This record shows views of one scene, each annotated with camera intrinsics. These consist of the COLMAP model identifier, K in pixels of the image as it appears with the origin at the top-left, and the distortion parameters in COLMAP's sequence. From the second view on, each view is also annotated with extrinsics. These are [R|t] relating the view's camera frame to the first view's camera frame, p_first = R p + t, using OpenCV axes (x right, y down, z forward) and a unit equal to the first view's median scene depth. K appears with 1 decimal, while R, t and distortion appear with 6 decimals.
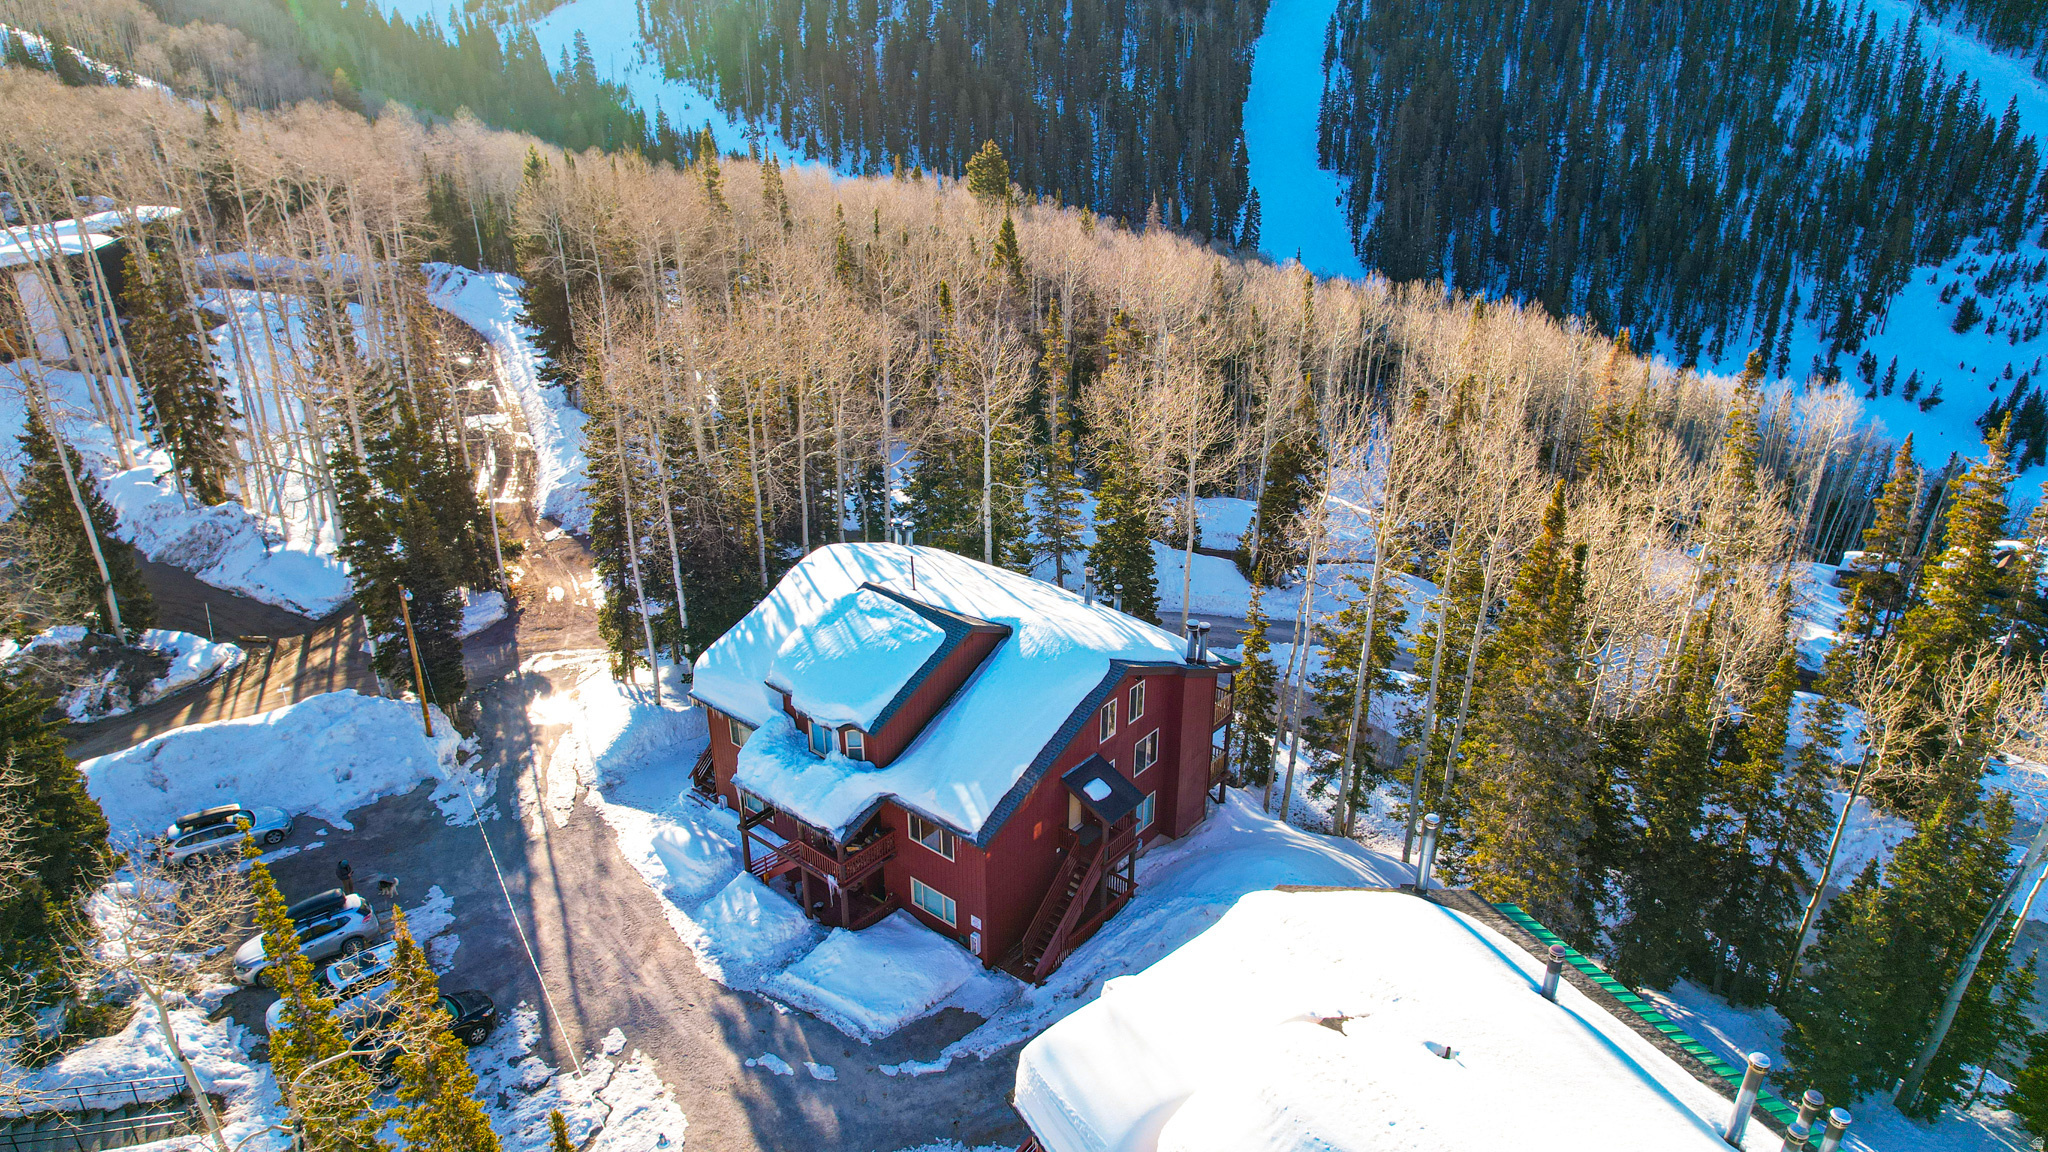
lens RADIAL K [[1301.7, 0, 1024.0], [0, 1301.7, 576.0], [0, 0, 1]] dist [-0.085514, 0.080638]
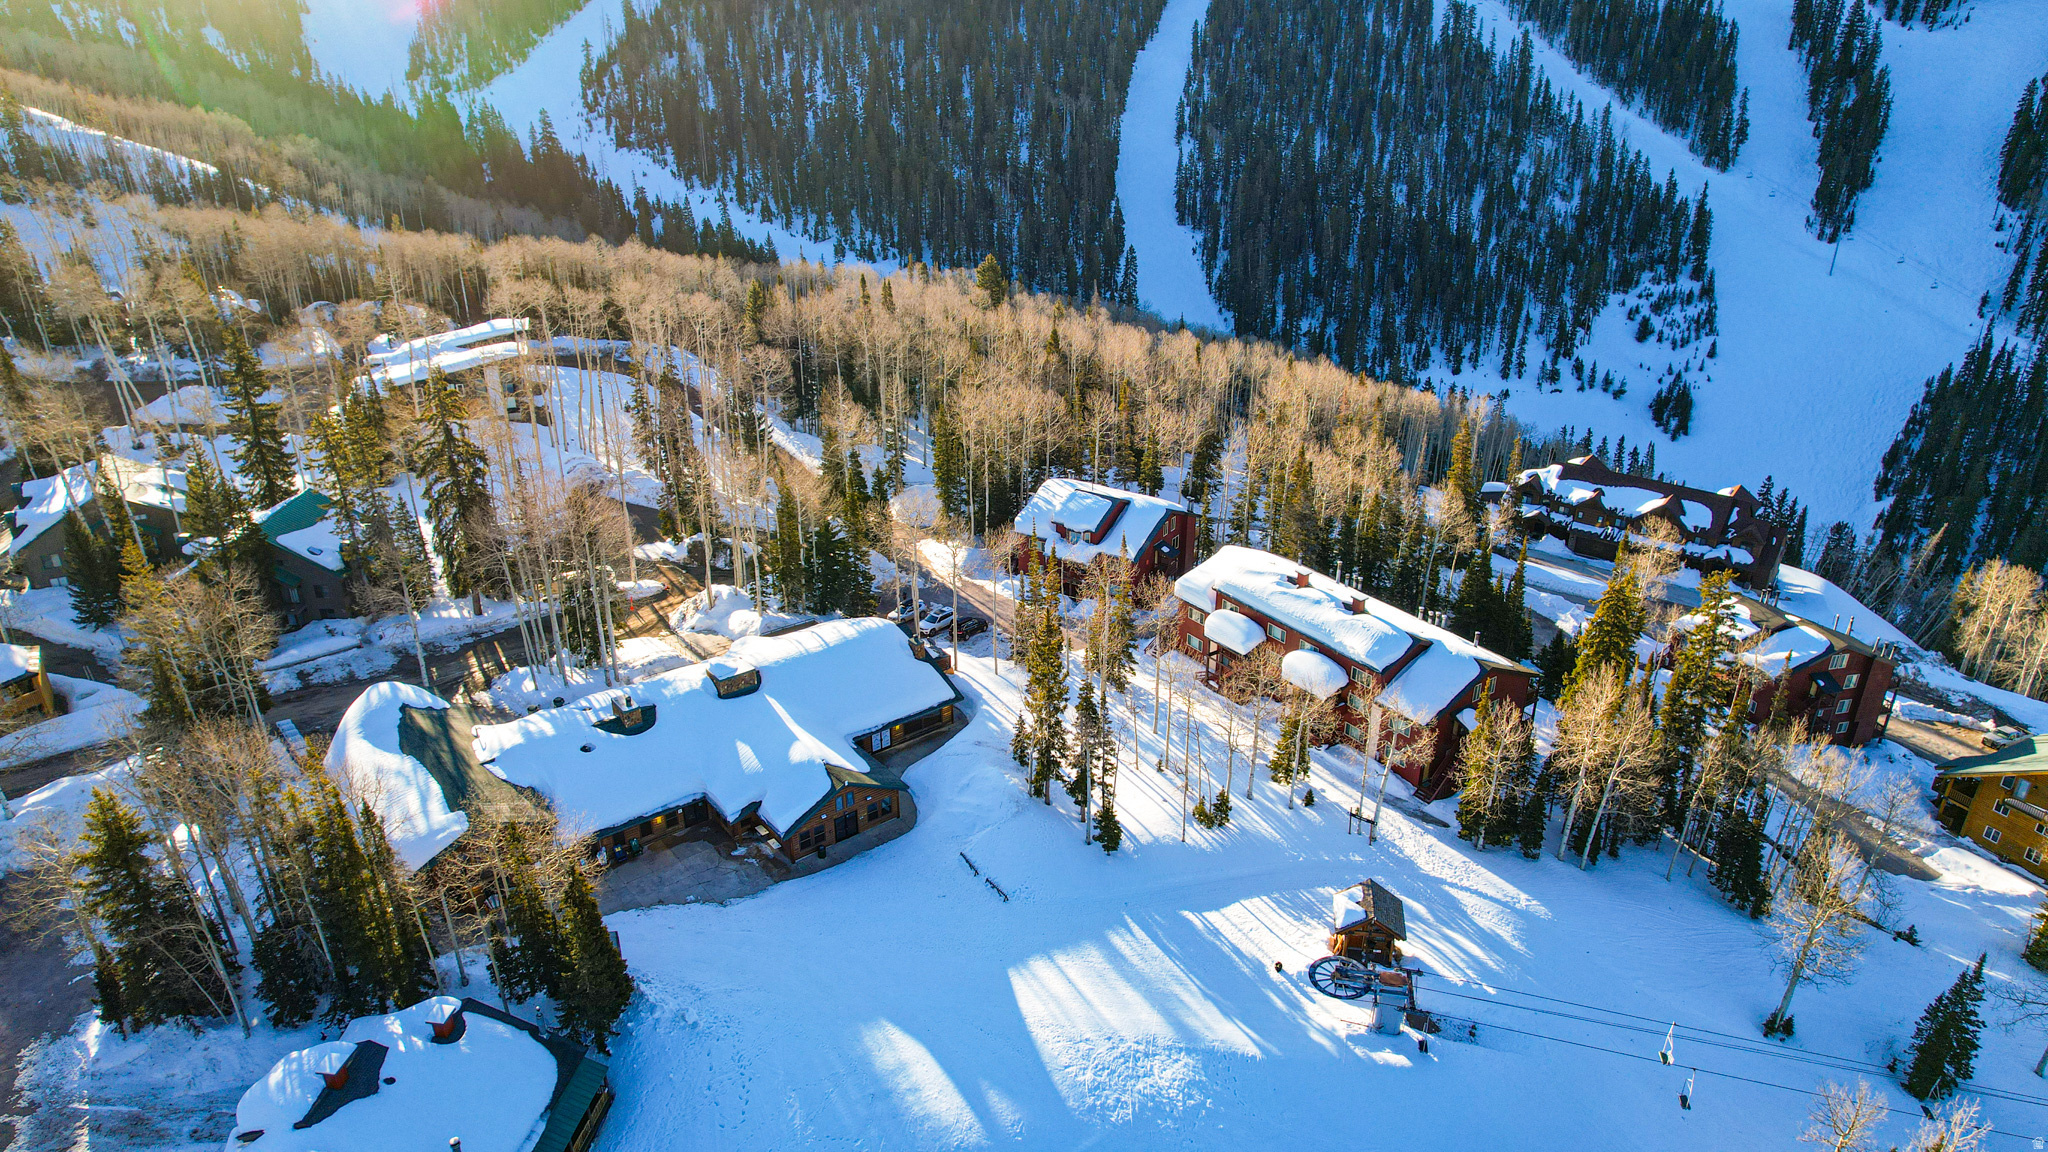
lens RADIAL K [[1297.2, 0, 1021.4], [0, 1297.2, 587.2], [0, 0, 1]] dist [-0.045912, 0.002365]
pose [[0.993133, -0.050066, 0.105736, -0.096052], [0.049736, 0.998746, 0.005755, 0.034459], [-0.105891, -0.000457, 0.994378, -0.317447]]
